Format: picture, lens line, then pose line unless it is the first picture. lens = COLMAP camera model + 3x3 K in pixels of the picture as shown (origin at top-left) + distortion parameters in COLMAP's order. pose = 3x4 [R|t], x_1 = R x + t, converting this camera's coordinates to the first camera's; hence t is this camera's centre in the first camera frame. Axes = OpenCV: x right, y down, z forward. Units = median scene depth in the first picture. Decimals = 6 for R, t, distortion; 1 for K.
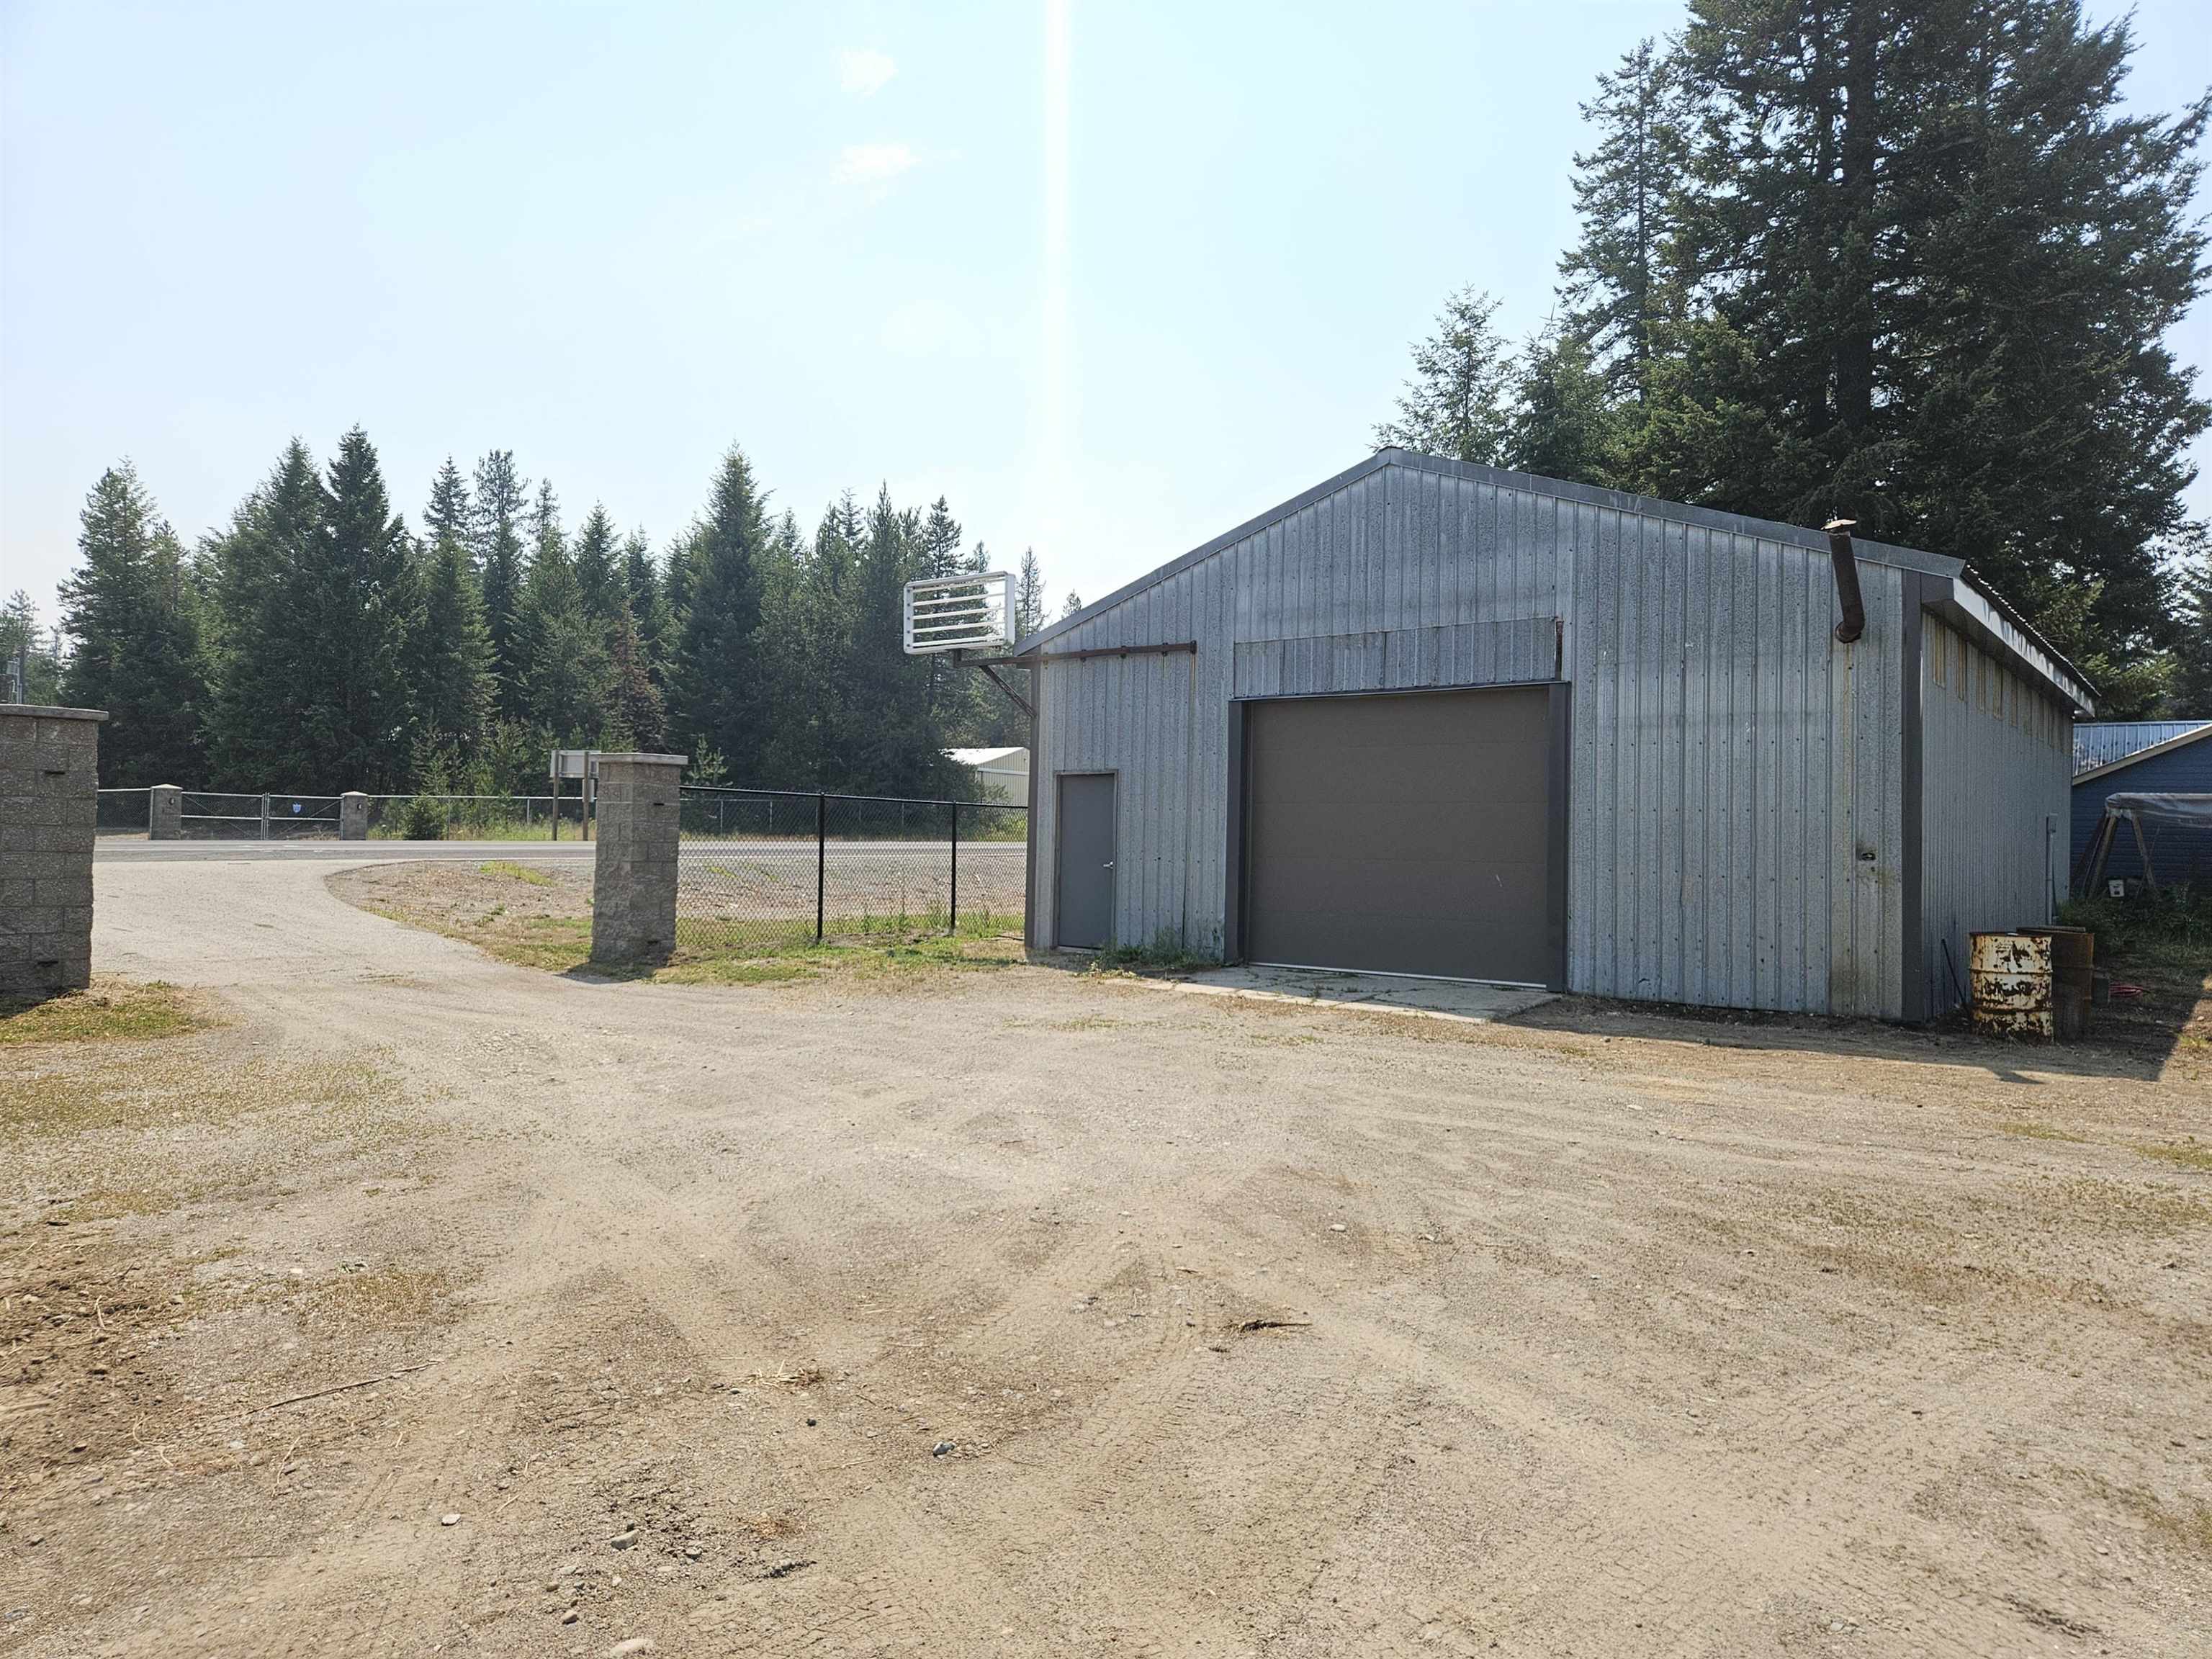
lens RADIAL K [[1484.3, 0, 1104.4], [0, 1484.3, 805.0], [0, 0, 1]] dist [0.073033, -0.063539]
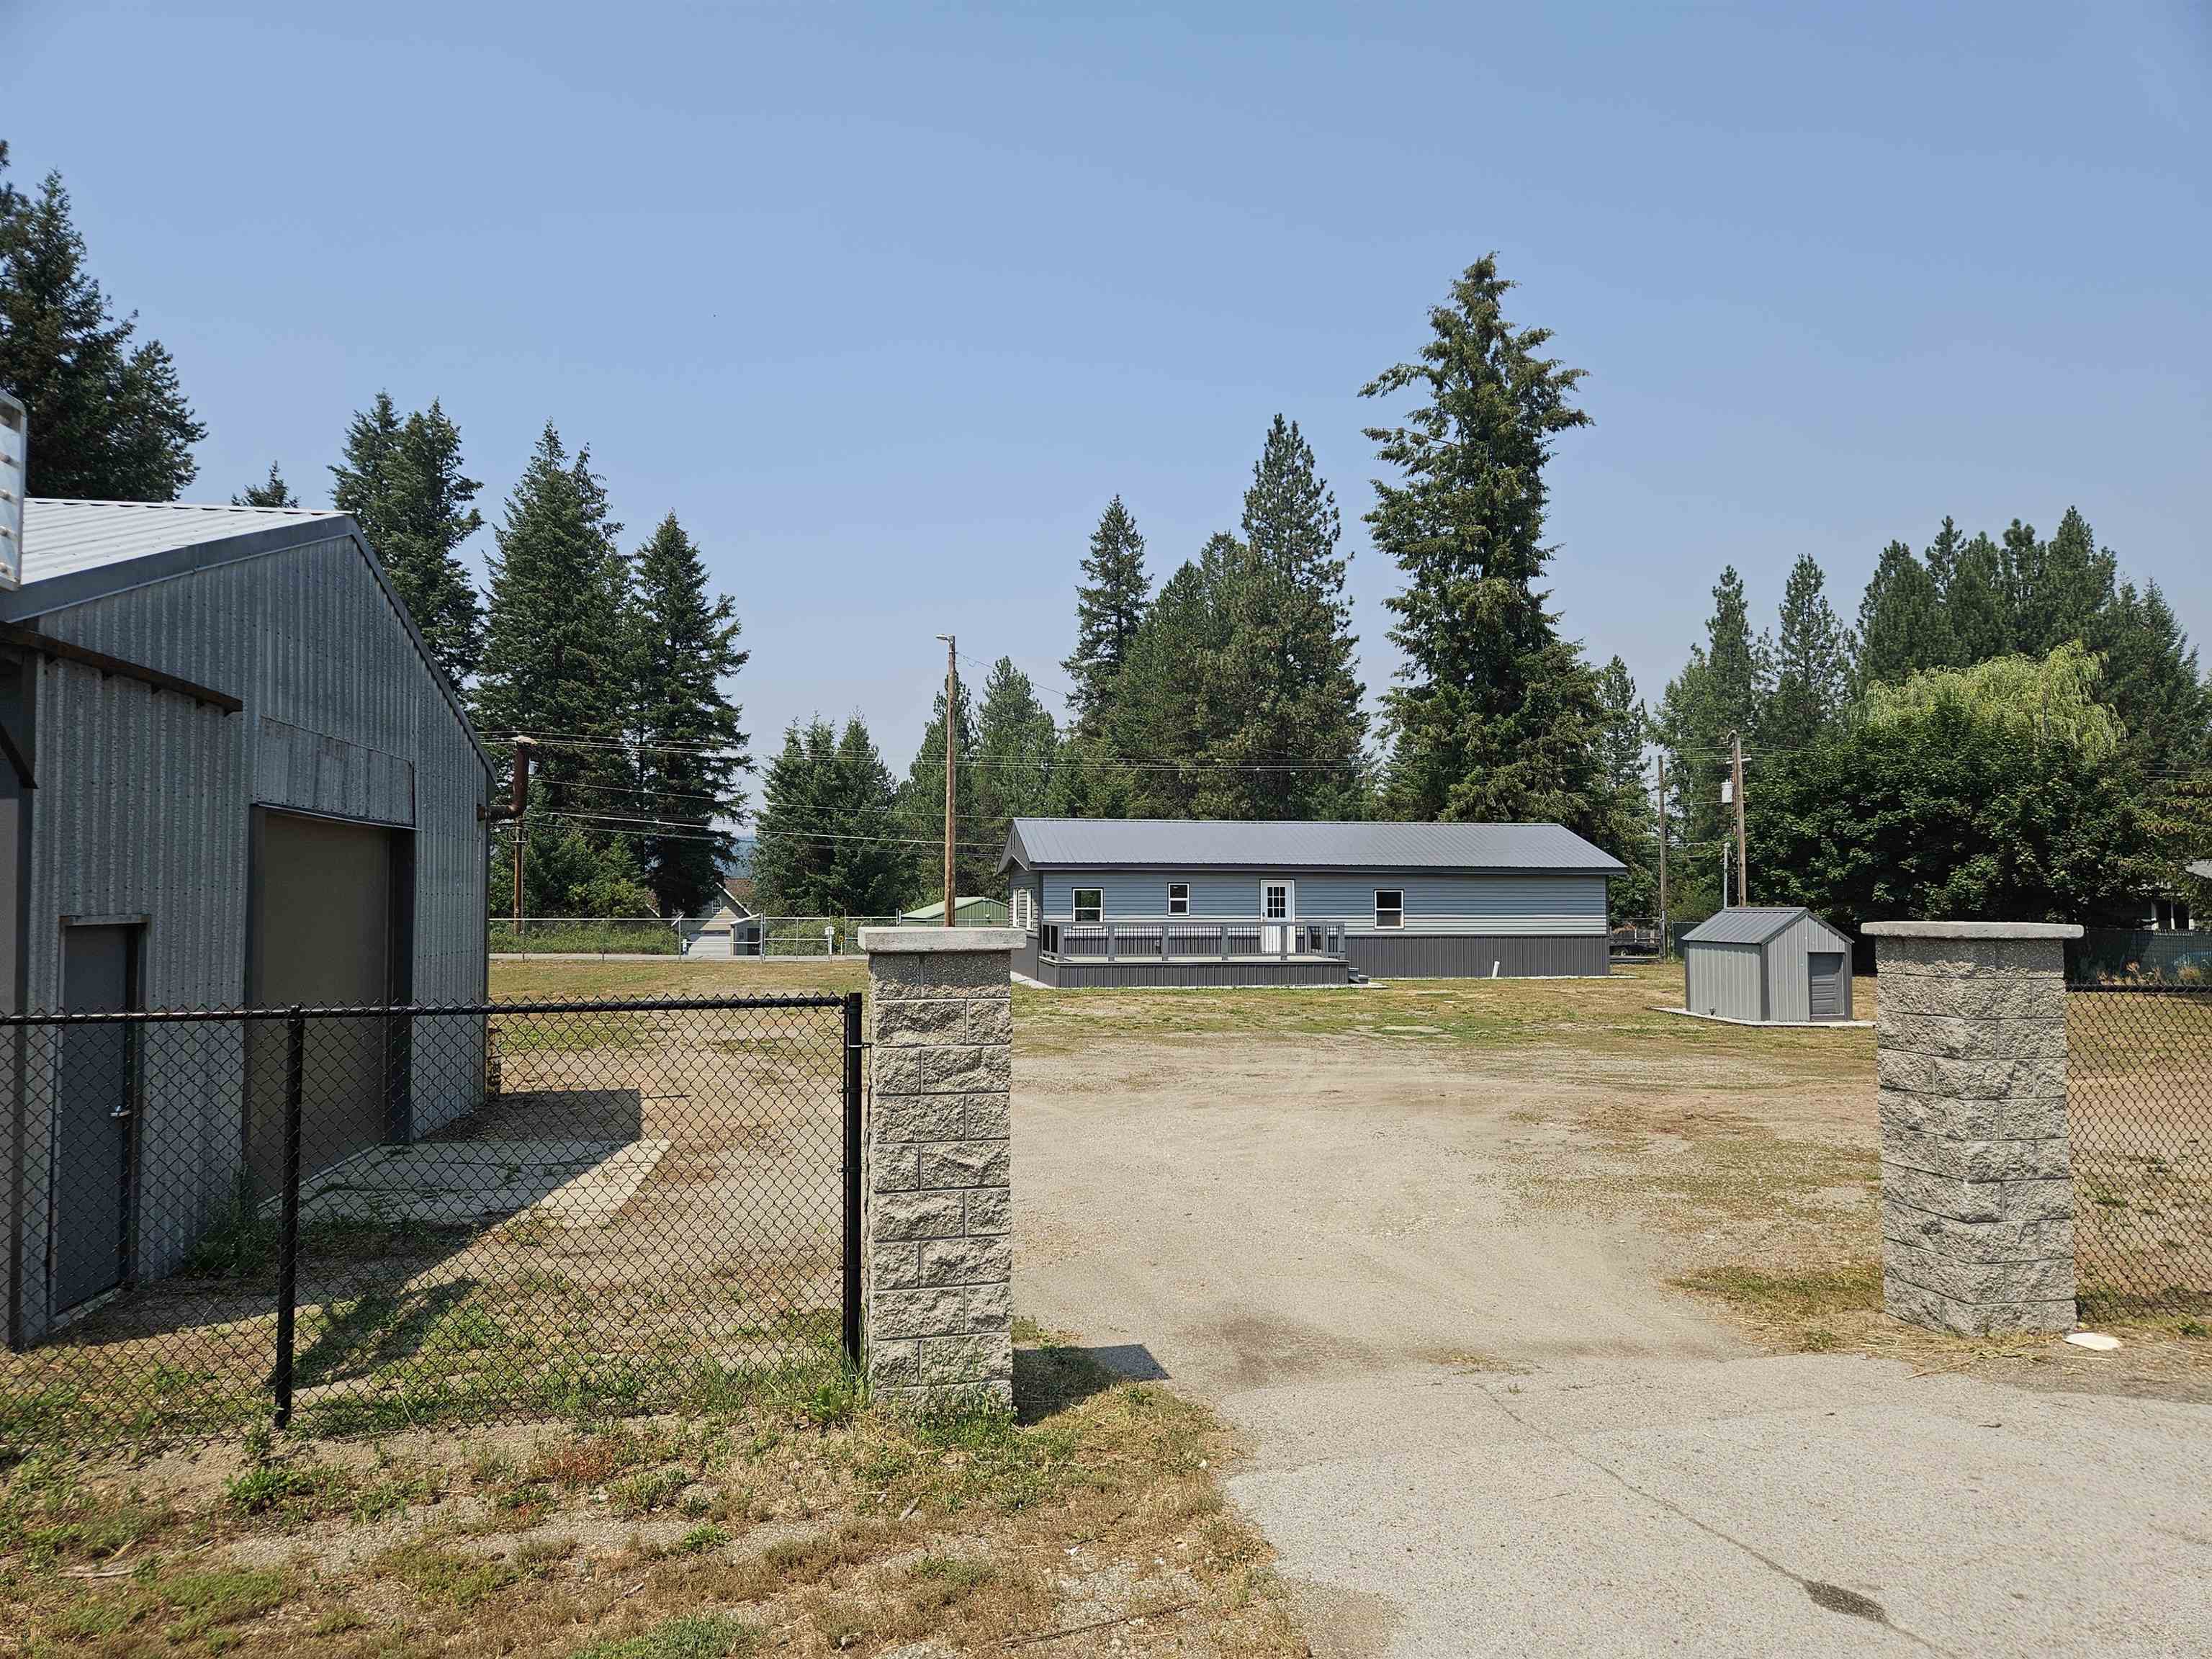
lens RADIAL K [[1470.9, 0, 1115.5], [0, 1470.9, 856.6], [0, 0, 1]] dist [0.070895, -0.048863]
pose [[-0.739871, -0.000436, 0.672749, -0.559864], [-0.032849, 0.998830, -0.035478, -0.034736], [-0.671946, -0.048348, -0.739020, 1.122918]]
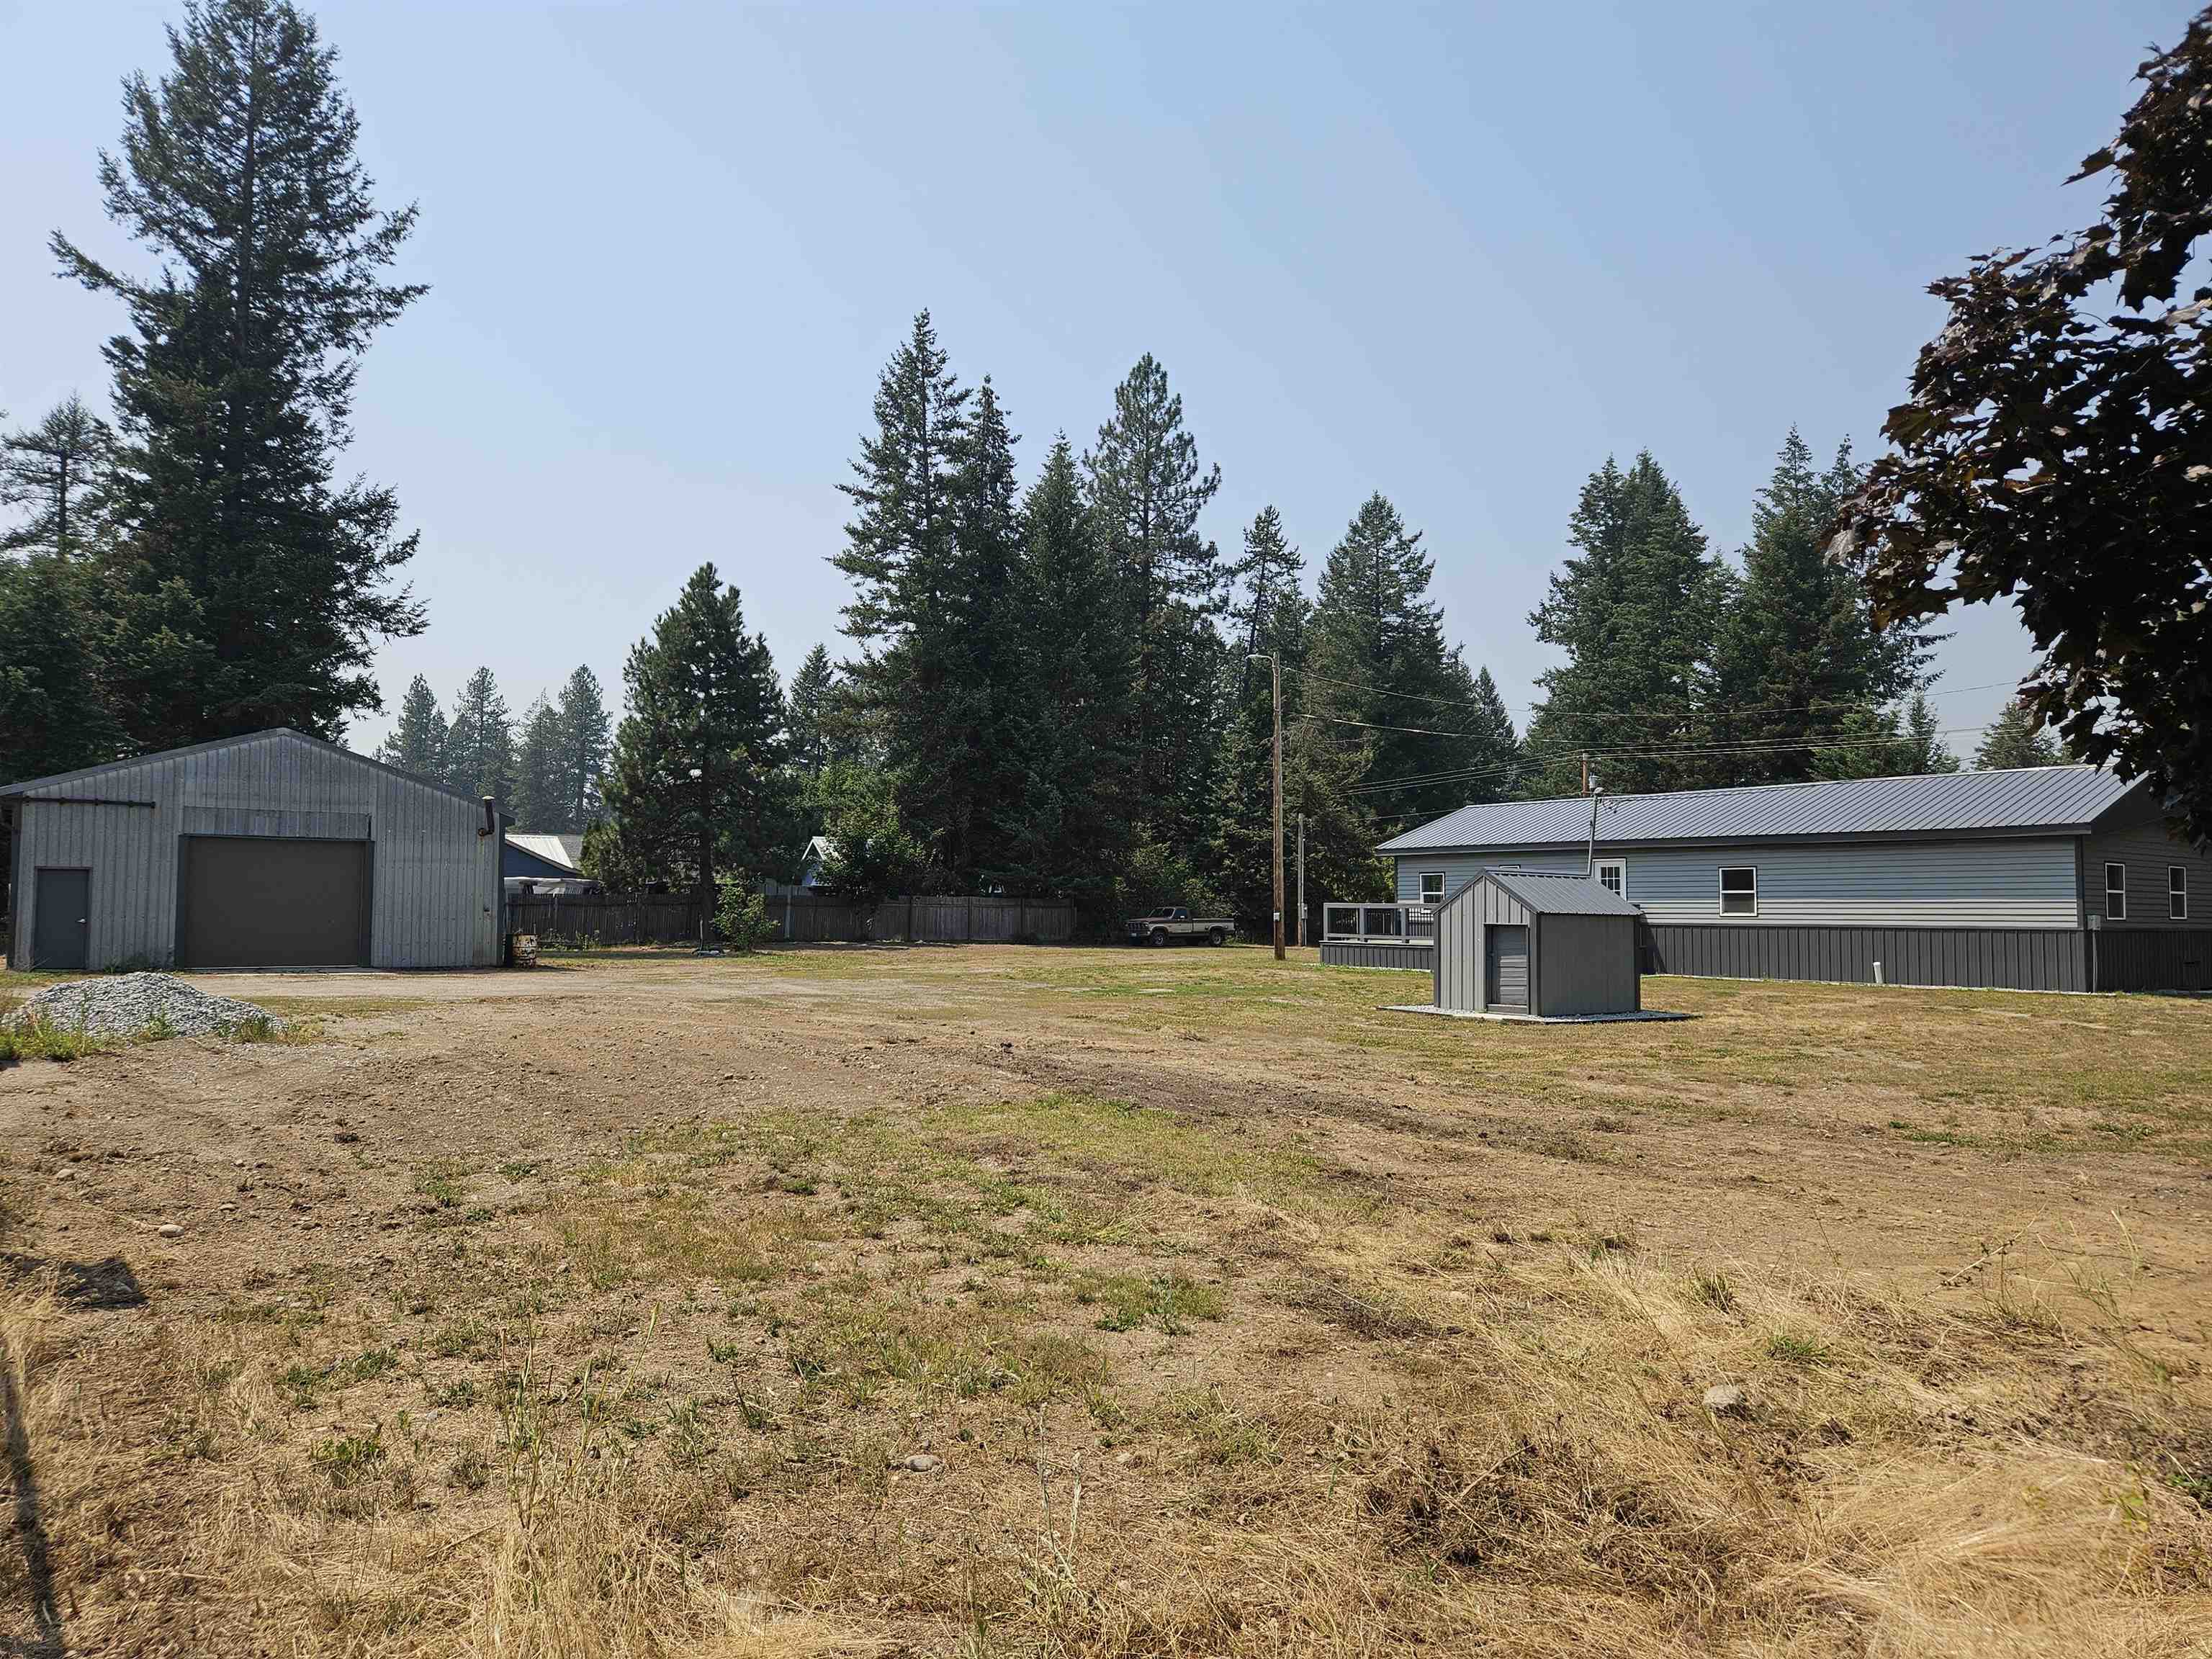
lens RADIAL K [[1476.9, 0, 1073.1], [0, 1476.9, 840.4], [0, 0, 1]] dist [0.078407, -0.055064]
pose [[0.301380, 0.031176, 0.952994, -1.342768], [-0.027832, 0.999327, -0.023890, -0.044558], [-0.953098, -0.019323, 0.302044, -0.670907]]
